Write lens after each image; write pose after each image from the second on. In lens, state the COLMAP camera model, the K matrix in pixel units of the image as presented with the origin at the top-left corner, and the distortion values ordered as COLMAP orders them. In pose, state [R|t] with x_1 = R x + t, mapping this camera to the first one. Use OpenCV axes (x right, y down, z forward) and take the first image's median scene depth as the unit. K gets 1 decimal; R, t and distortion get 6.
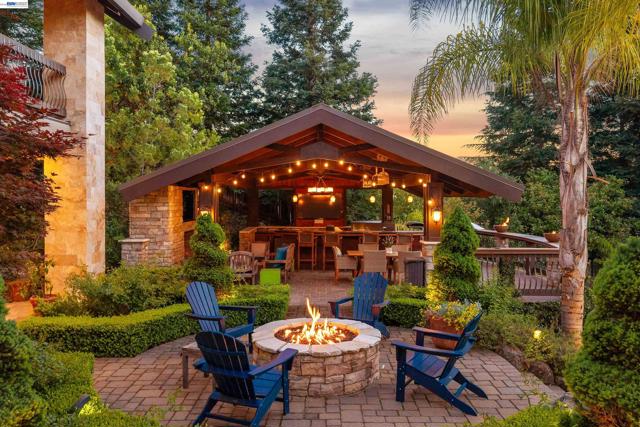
lens RADIAL K [[512.6, 0, 320.1], [0, 512.6, 189.6], [0, 0, 1]] dist [0.040082, -0.000631]
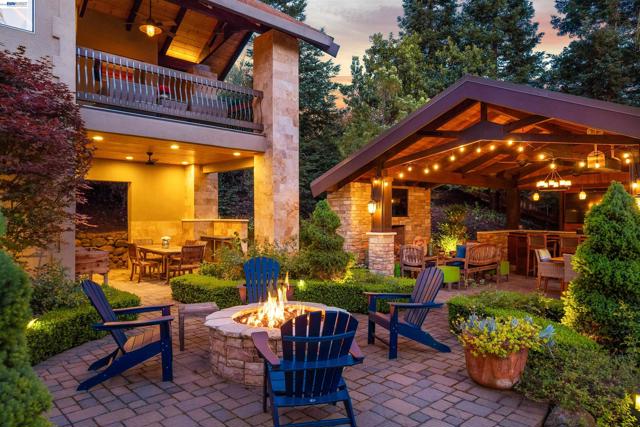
lens RADIAL K [[431.5, 0, 320.0], [0, 431.5, 213.5], [0, 0, 1]] dist [0.004426, -0.000791]
pose [[0.684698, -0.001585, -0.728825, 0.374762], [0.008935, 0.999941, 0.006219, 0.059642], [0.728772, -0.010770, 0.684672, 0.336741]]
